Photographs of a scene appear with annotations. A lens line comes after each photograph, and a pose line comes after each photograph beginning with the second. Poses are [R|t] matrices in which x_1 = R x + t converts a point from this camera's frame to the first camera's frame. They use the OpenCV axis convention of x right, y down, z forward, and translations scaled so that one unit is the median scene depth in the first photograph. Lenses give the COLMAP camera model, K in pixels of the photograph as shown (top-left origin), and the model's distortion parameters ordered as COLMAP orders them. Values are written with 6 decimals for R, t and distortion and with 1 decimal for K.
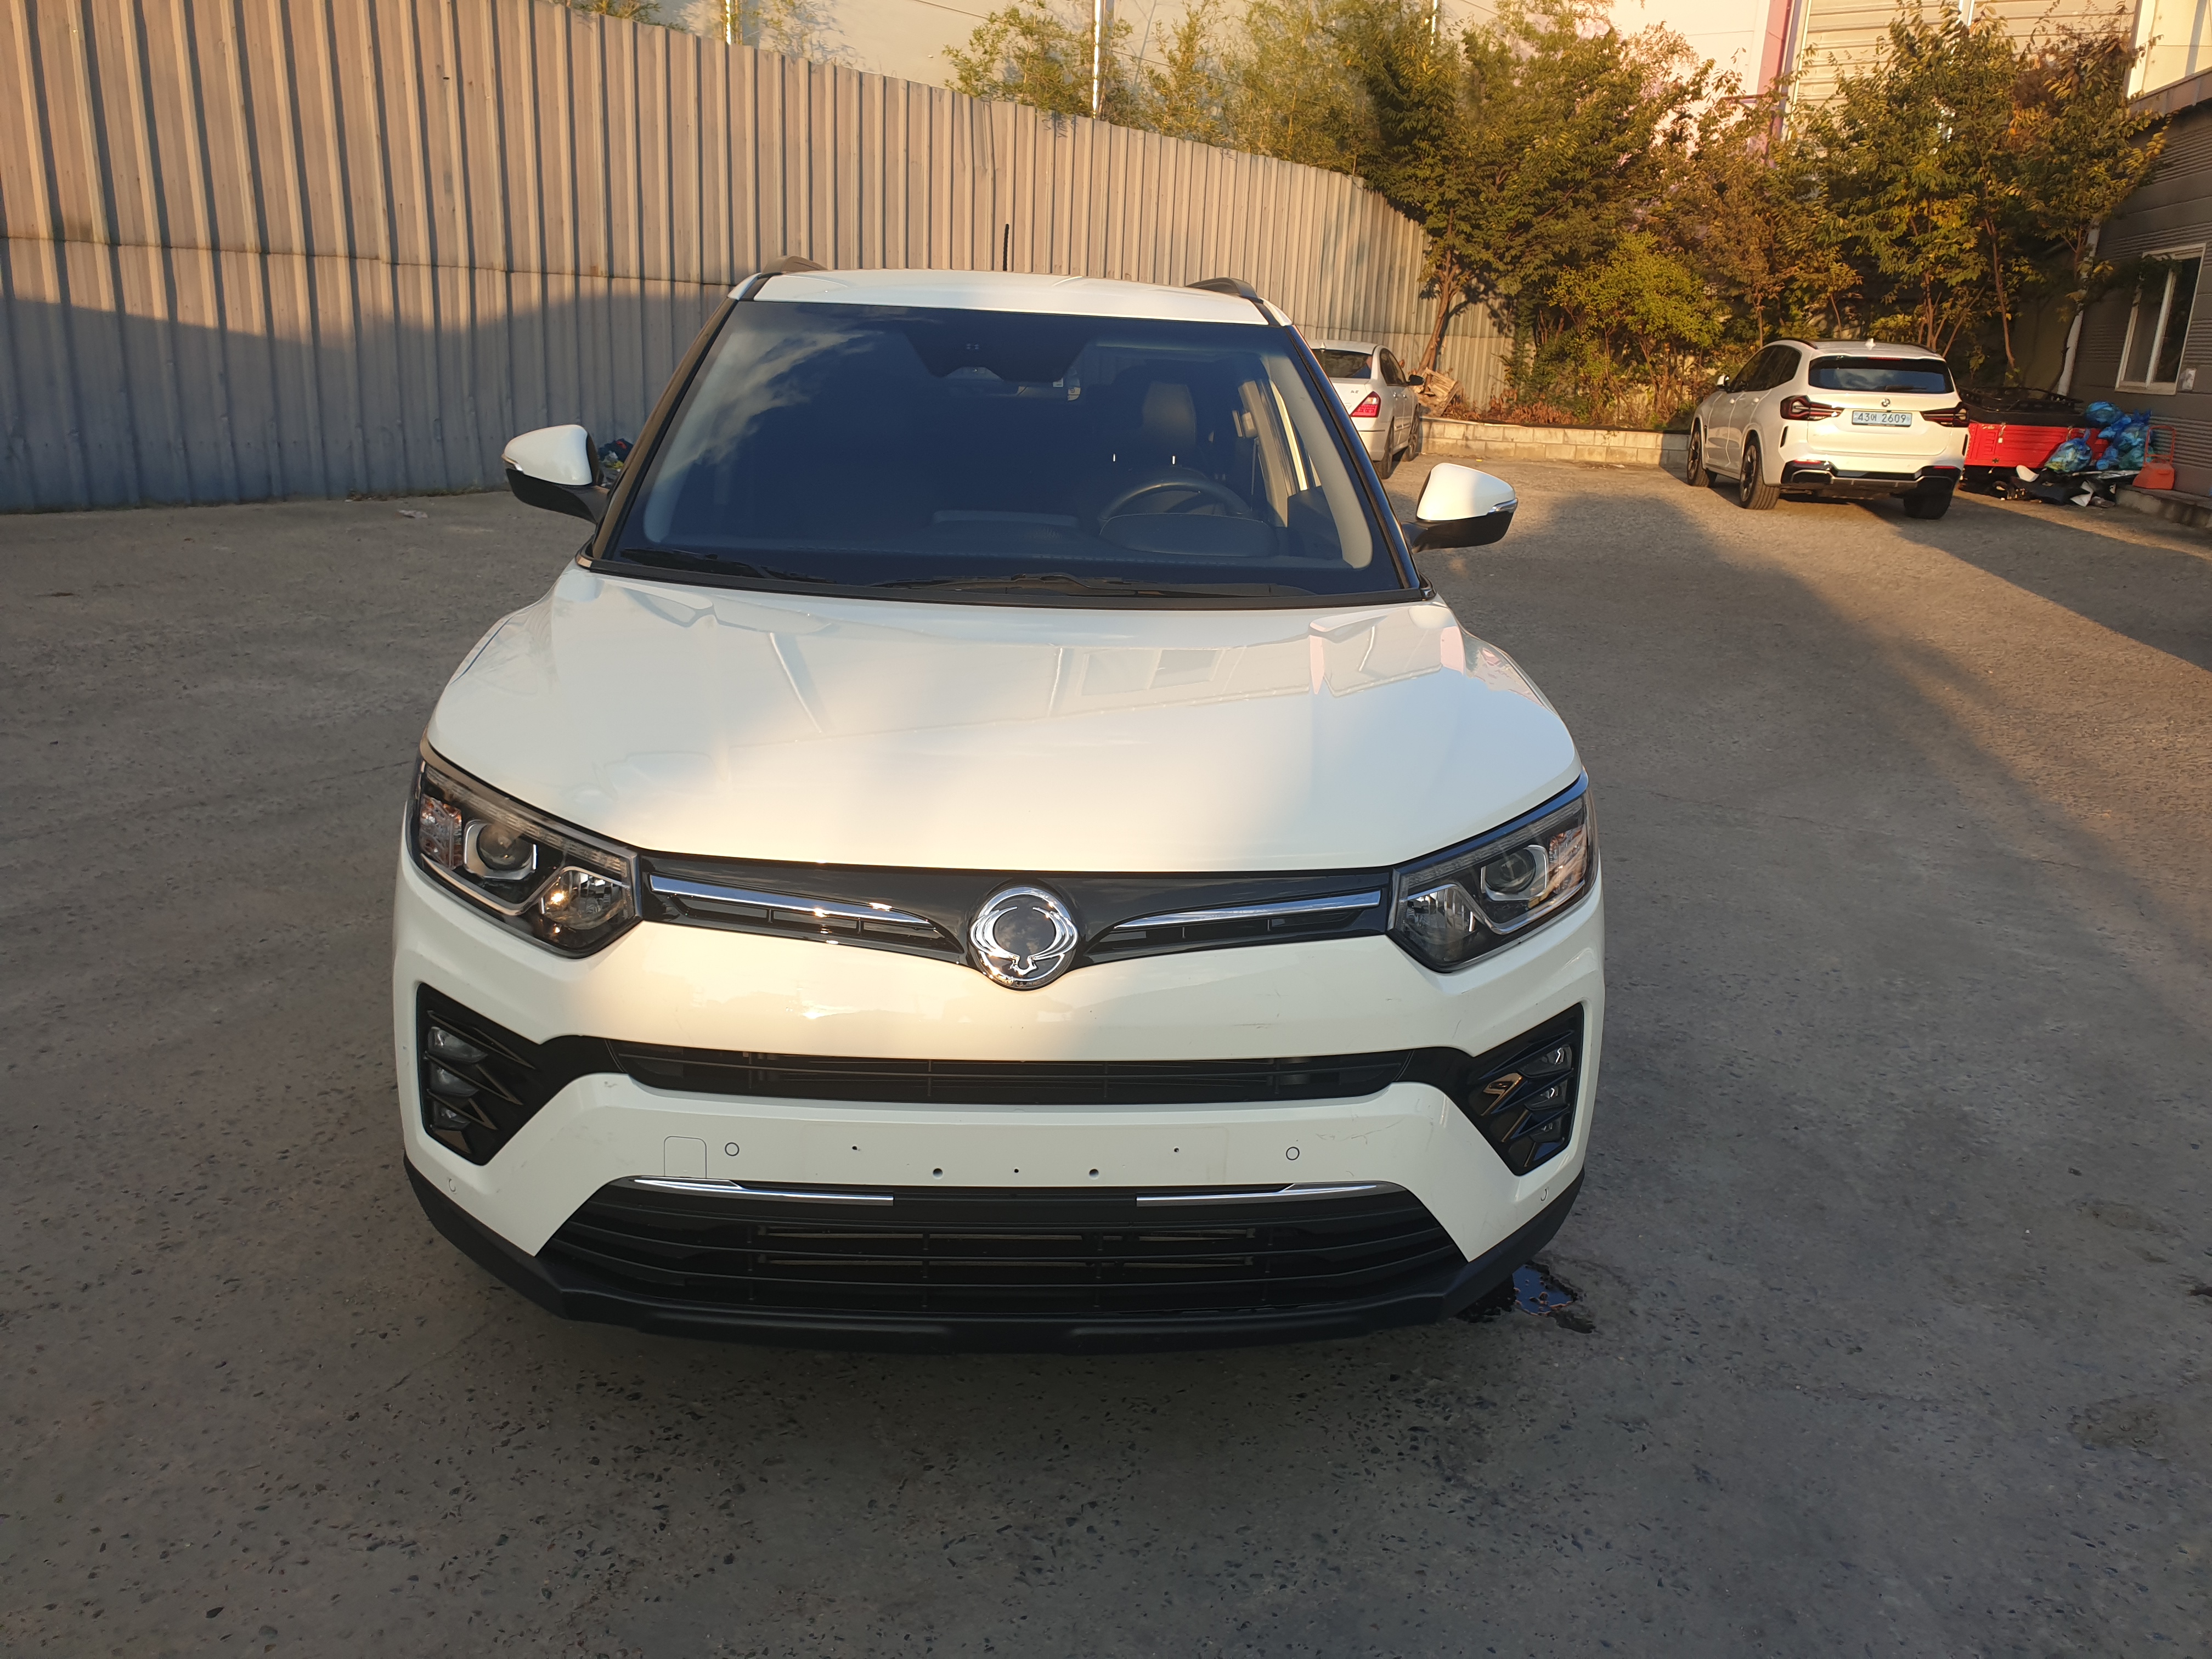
lens RADIAL K [[1719.7, 0, 1112.4], [0, 1719.7, 824.4], [0, 0, 1]] dist [-0.004326, 0.027094]
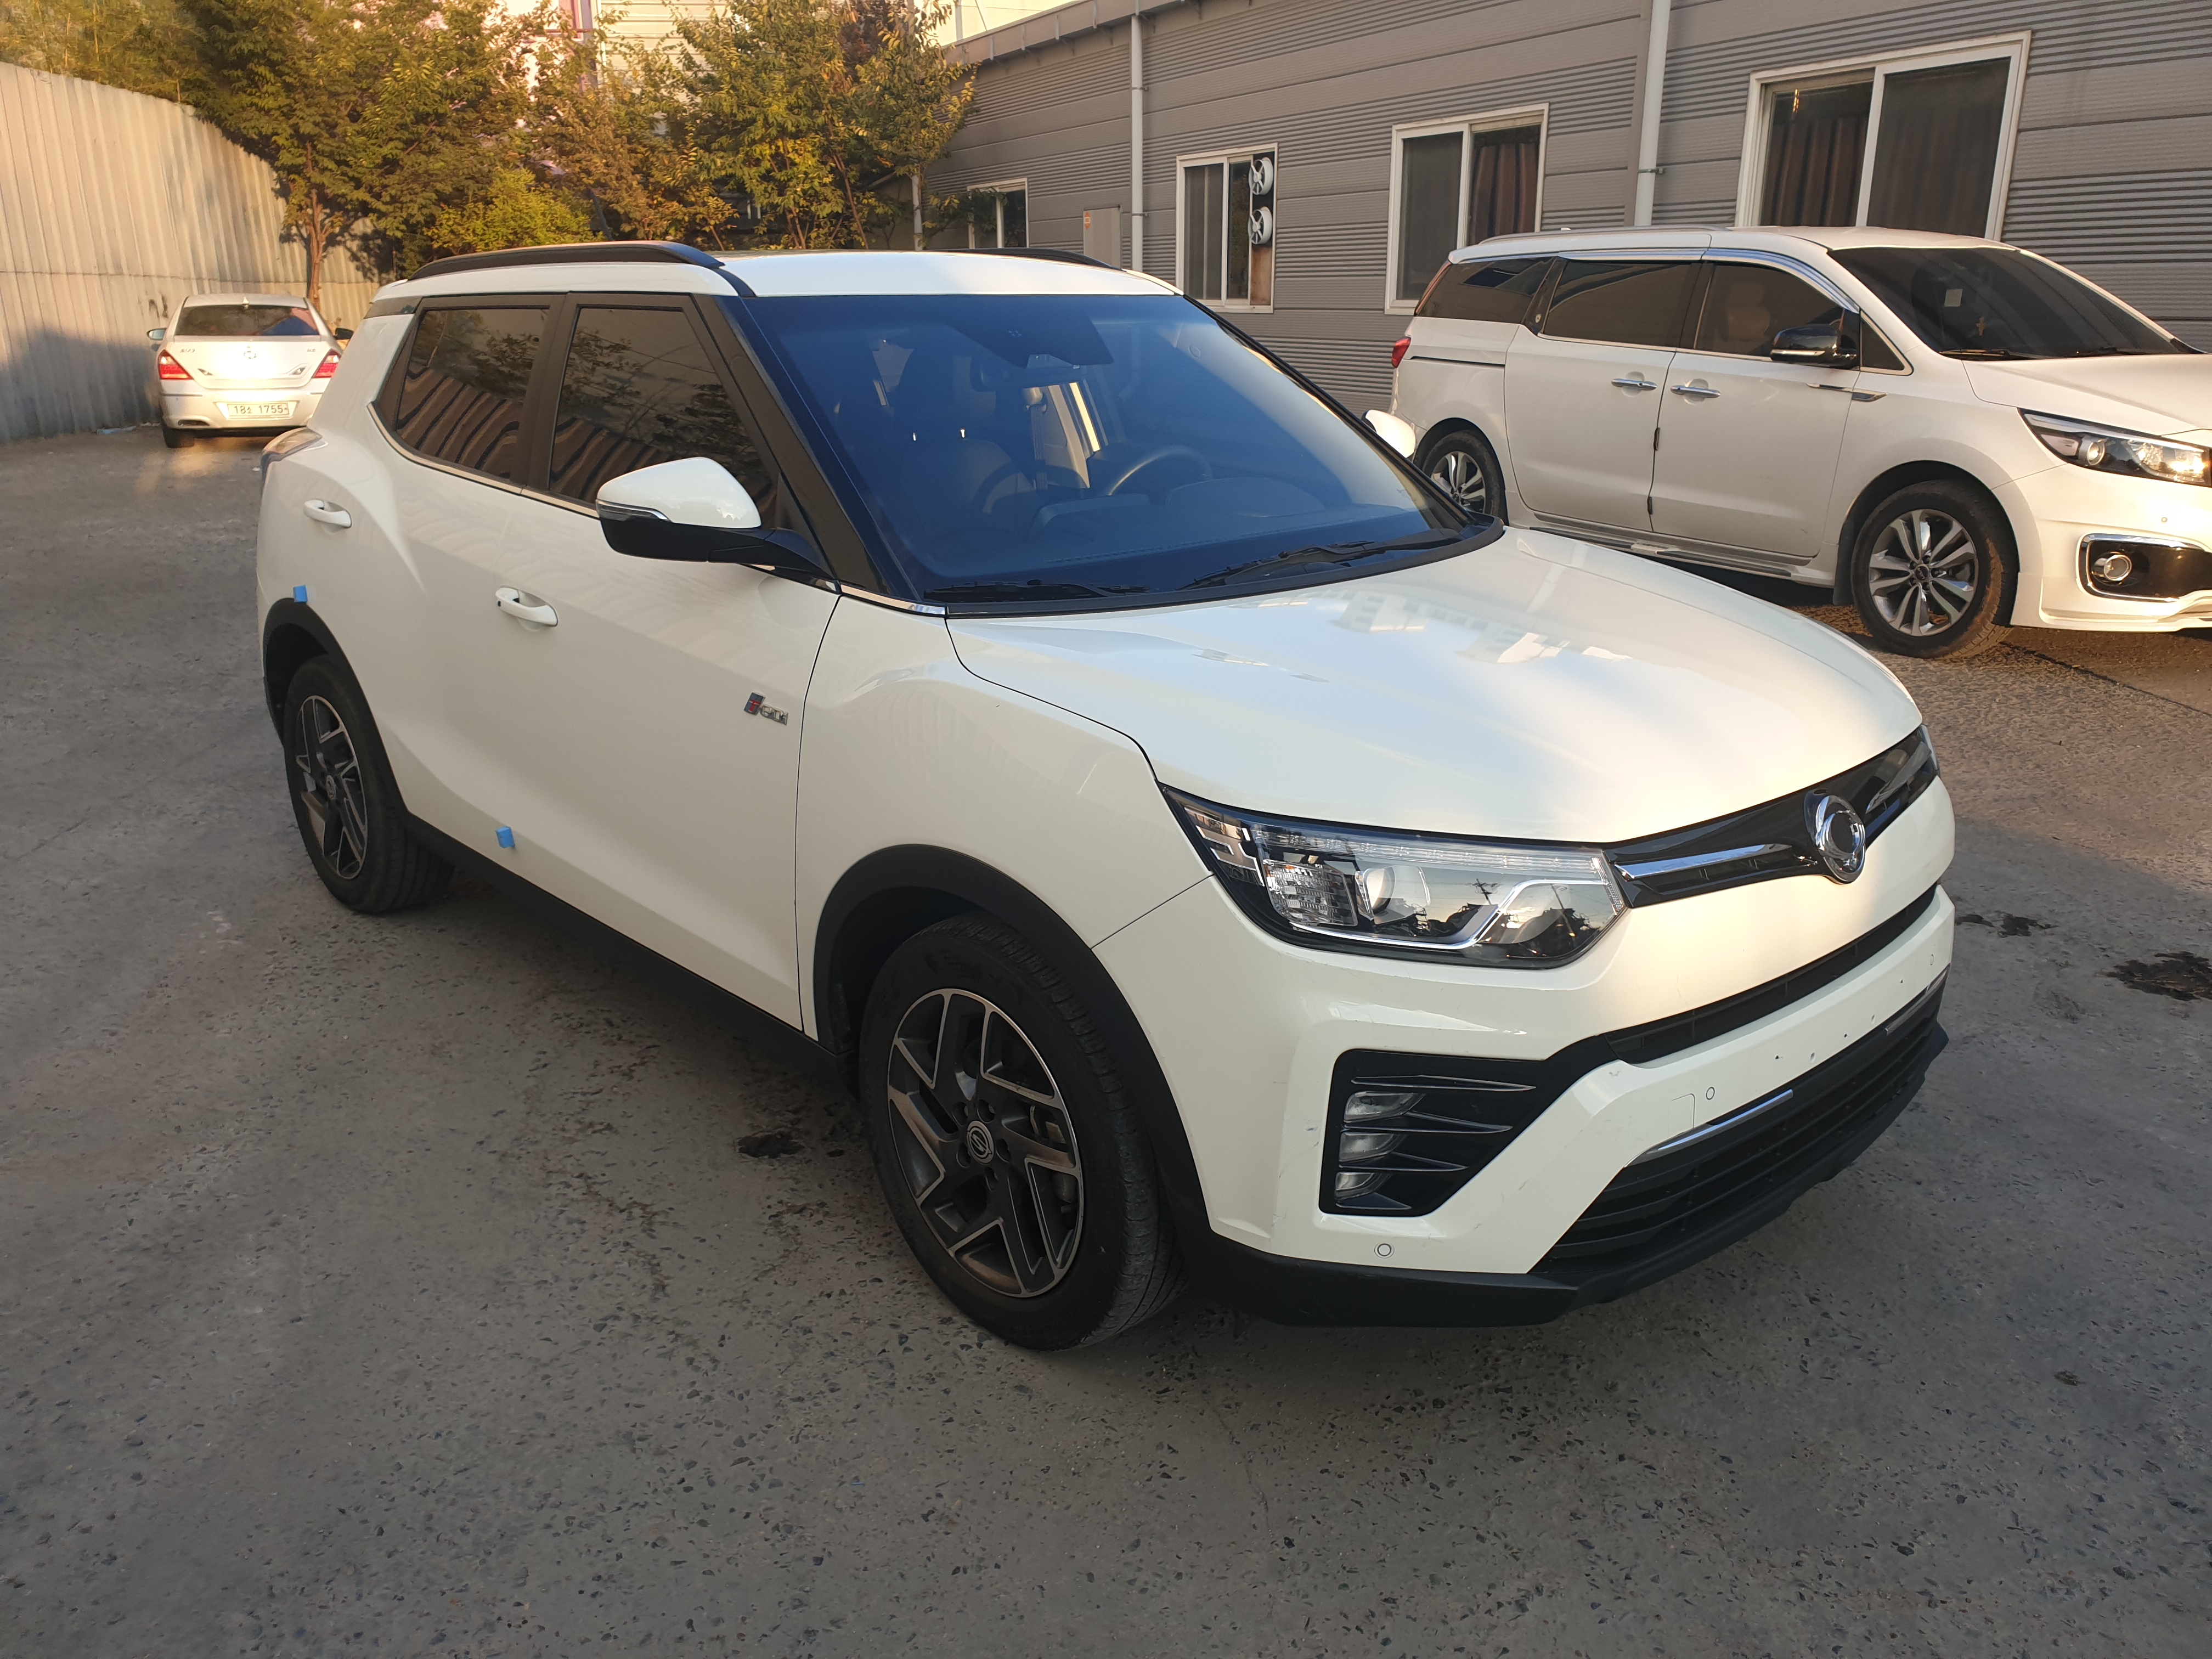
lens RADIAL K [[1719.7, 0, 1091.7], [0, 1719.7, 830.2], [0, 0, 1]] dist [-0.004326, 0.027094]
pose [[0.777117, -0.231731, 0.585142, -0.107774], [0.208669, 0.972025, 0.107817, -0.016321], [-0.593757, 0.038315, 0.803732, 0.033936]]
